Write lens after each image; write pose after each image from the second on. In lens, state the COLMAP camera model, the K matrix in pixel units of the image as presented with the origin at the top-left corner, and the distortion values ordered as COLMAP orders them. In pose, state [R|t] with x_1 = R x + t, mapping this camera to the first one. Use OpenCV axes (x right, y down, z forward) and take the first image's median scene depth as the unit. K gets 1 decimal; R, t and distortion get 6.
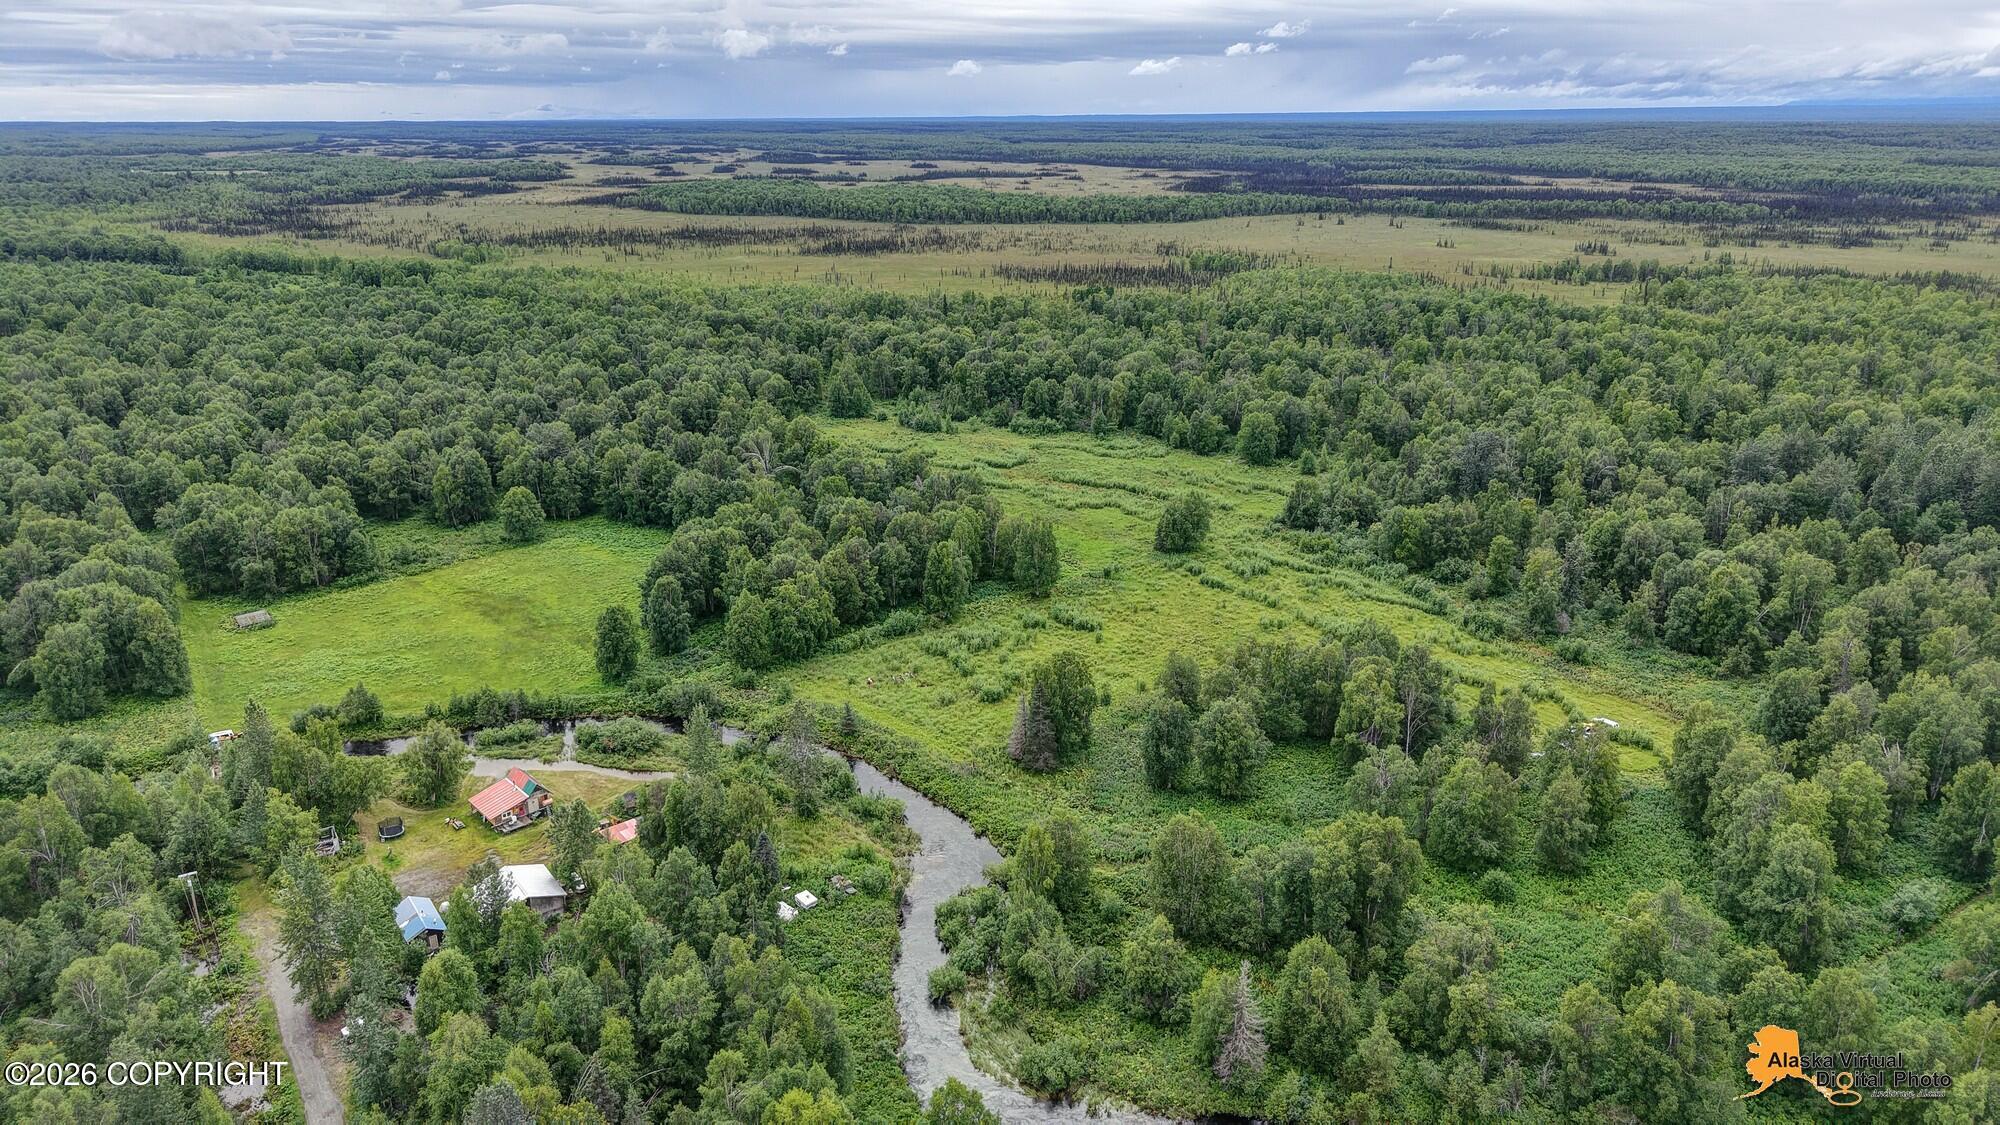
lens RADIAL K [[1337.4, 0, 1000.0], [0, 1337.4, 562.5], [0, 0, 1]] dist [0.037786, -0.048642]
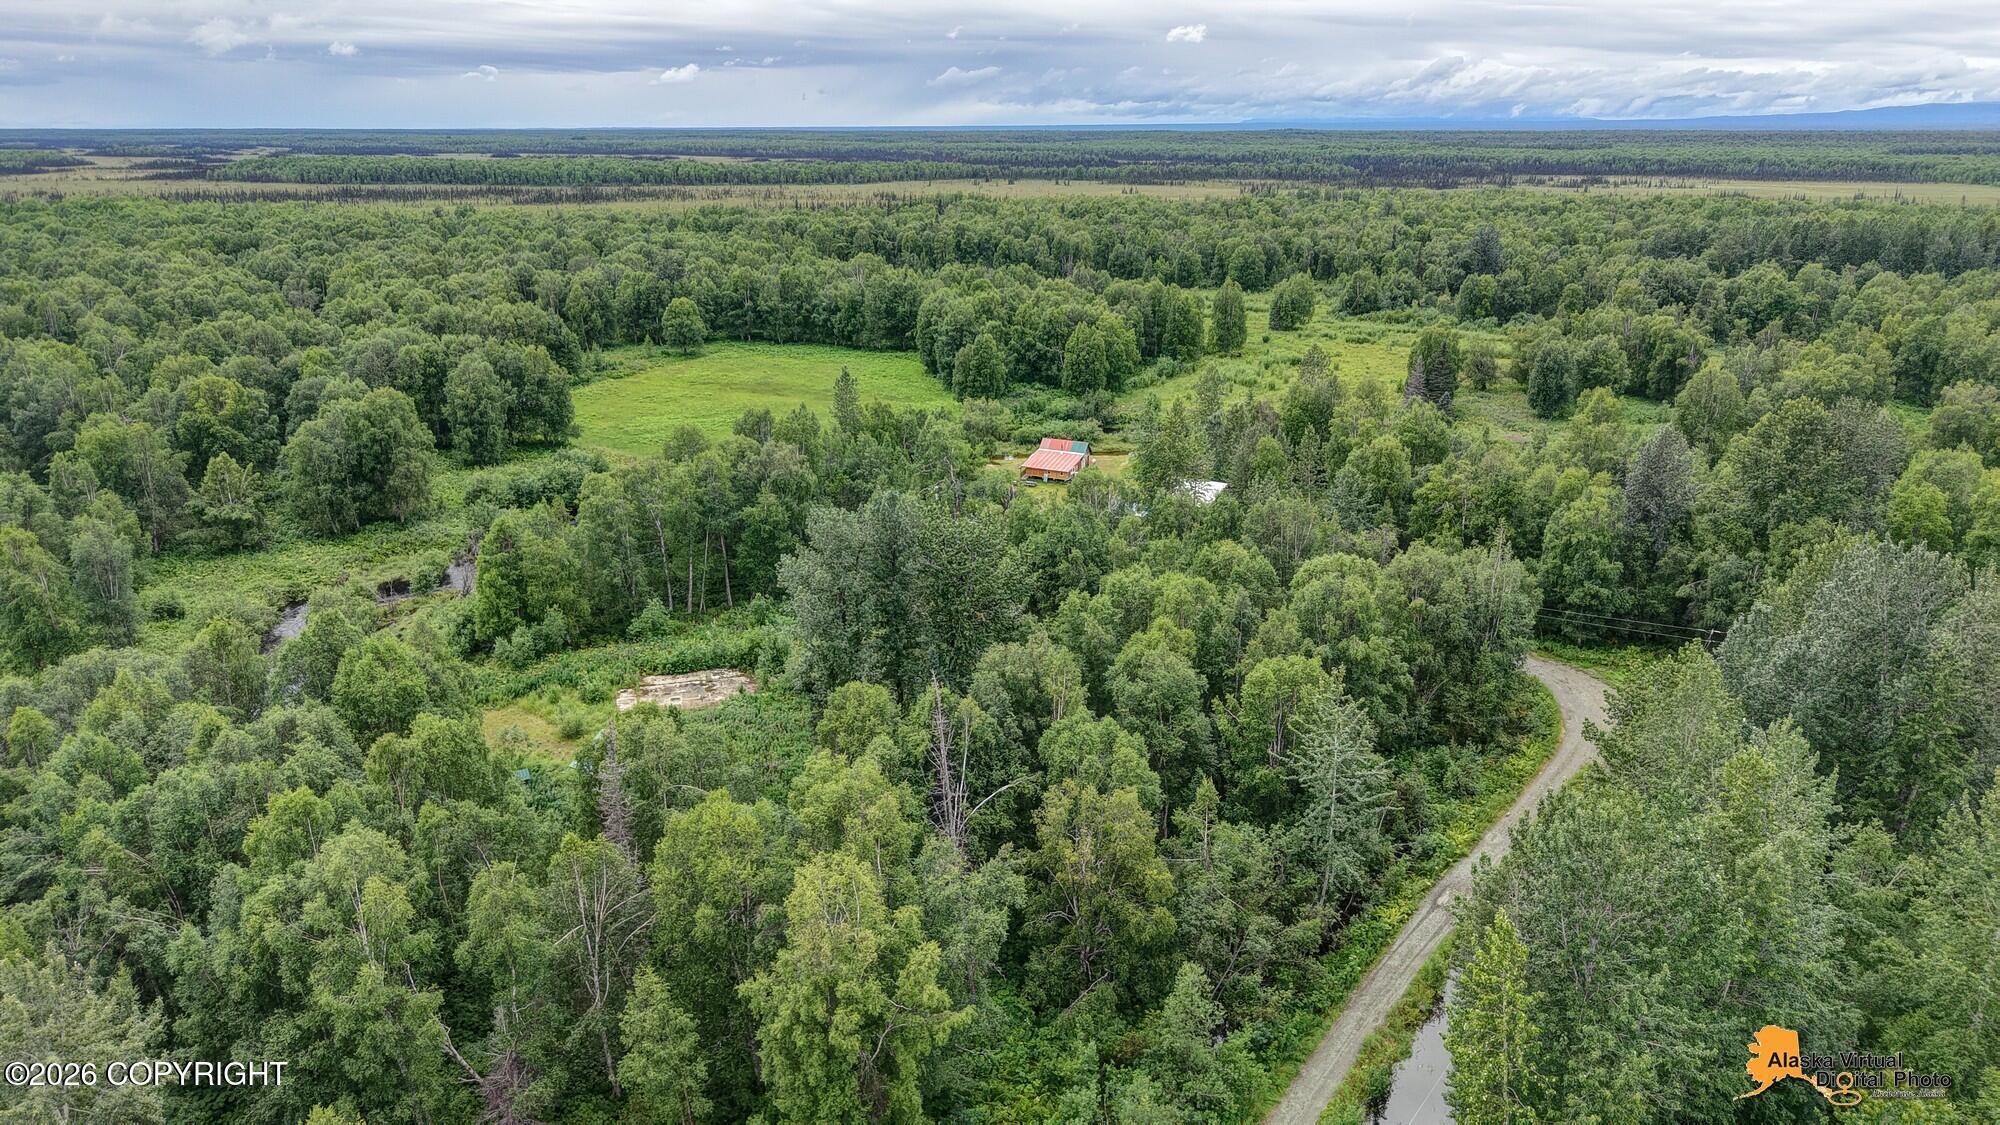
lens RADIAL K [[1337.4, 0, 1000.0], [0, 1337.4, 562.5], [0, 0, 1]] dist [0.037786, -0.048642]
pose [[0.943230, -0.097423, 0.317530, -0.127381], [0.100811, 0.994889, 0.005786, 0.041494], [-0.316471, 0.026553, 0.948231, 0.002645]]
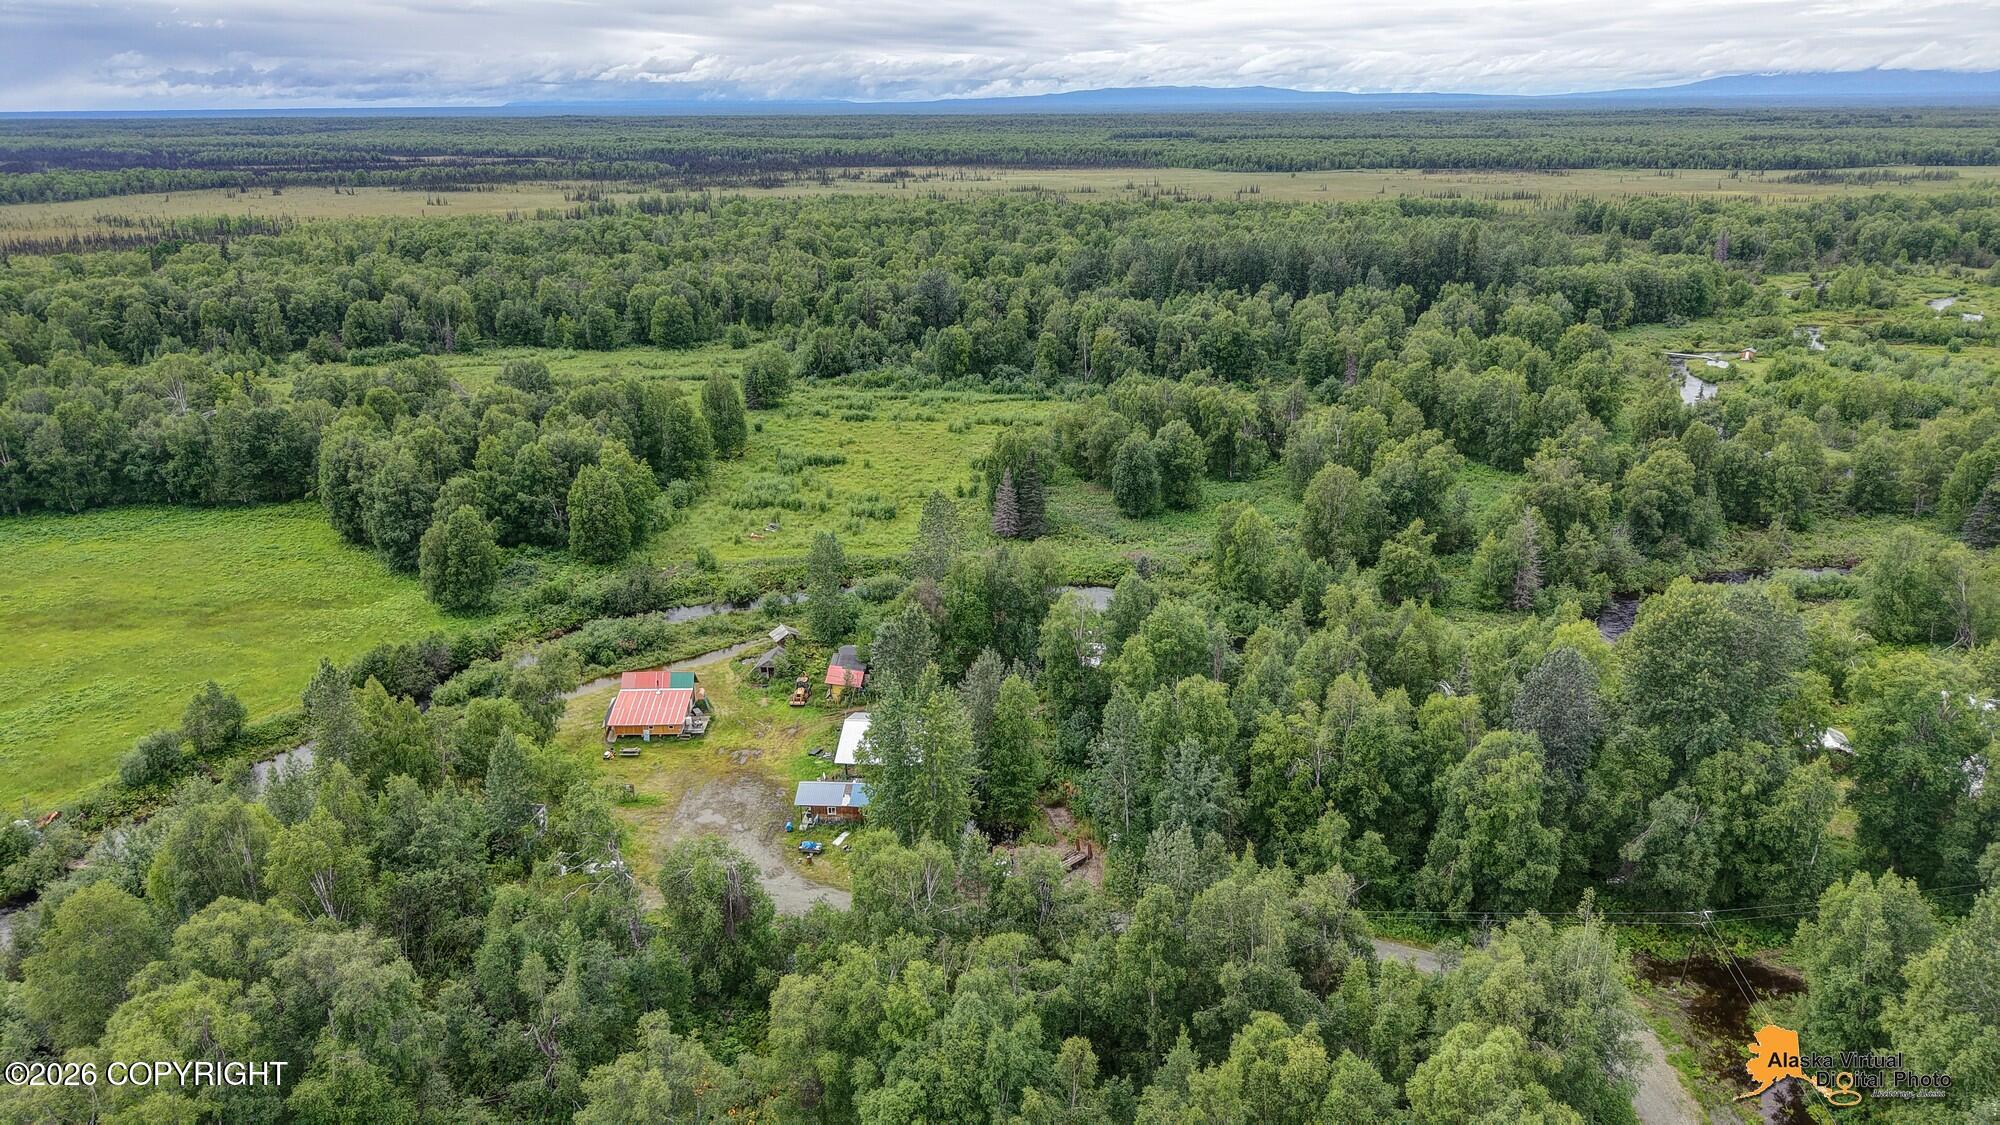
lens RADIAL K [[1337.0, 0, 1000.0], [0, 1337.0, 562.5], [0, 0, 1]] dist [0.030866, -0.033886]
pose [[0.664854, -0.238912, 0.707736, -0.127368], [0.239651, 0.965609, 0.100832, 0.011536], [-0.707486, 0.102571, 0.699244, 0.055205]]
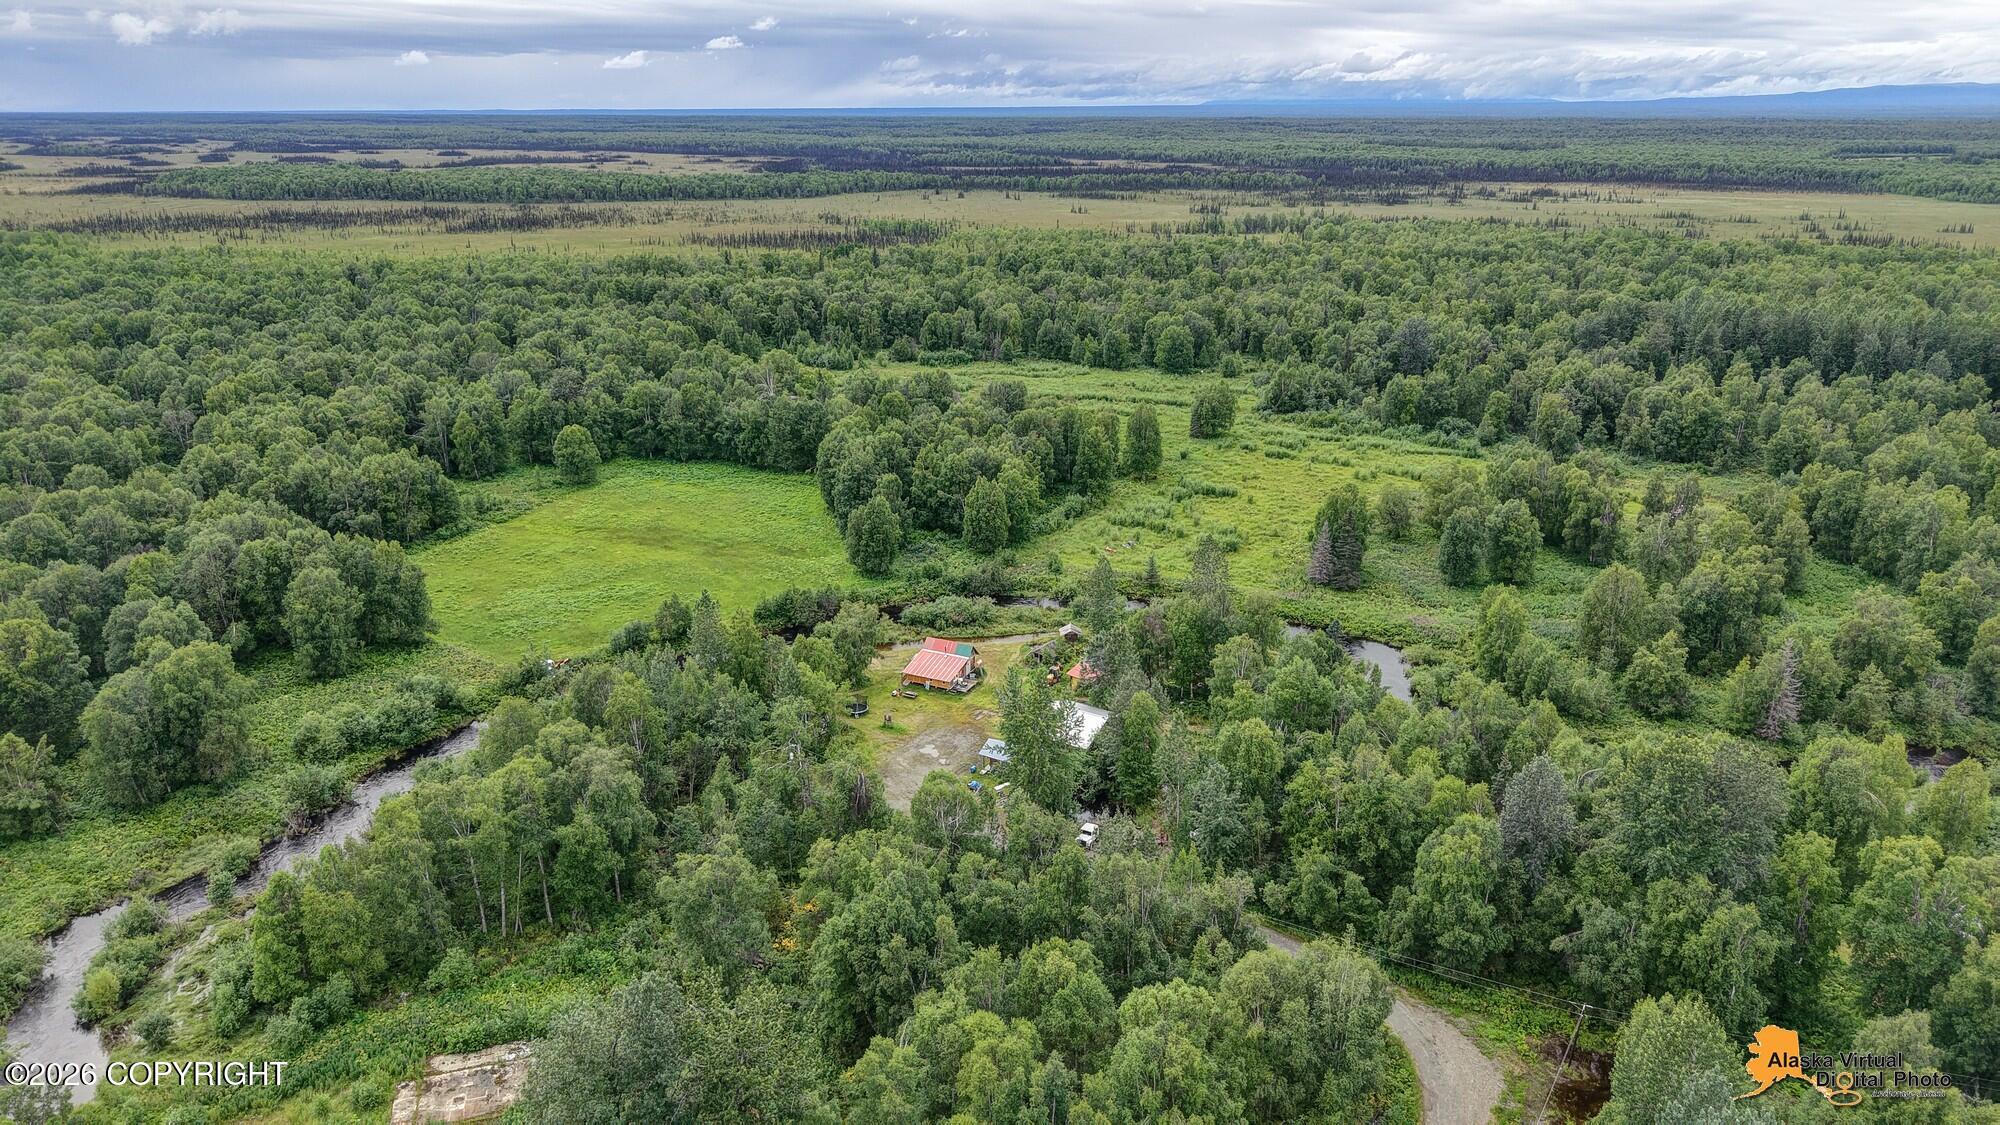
lens RADIAL K [[1337.0, 0, 1000.0], [0, 1337.0, 562.5], [0, 0, 1]] dist [0.030866, -0.033886]
pose [[0.934155, -0.109946, 0.339508, -0.111137], [0.109097, 0.993795, 0.021651, 0.013821], [-0.339782, 0.016814, 0.940354, 0.006868]]
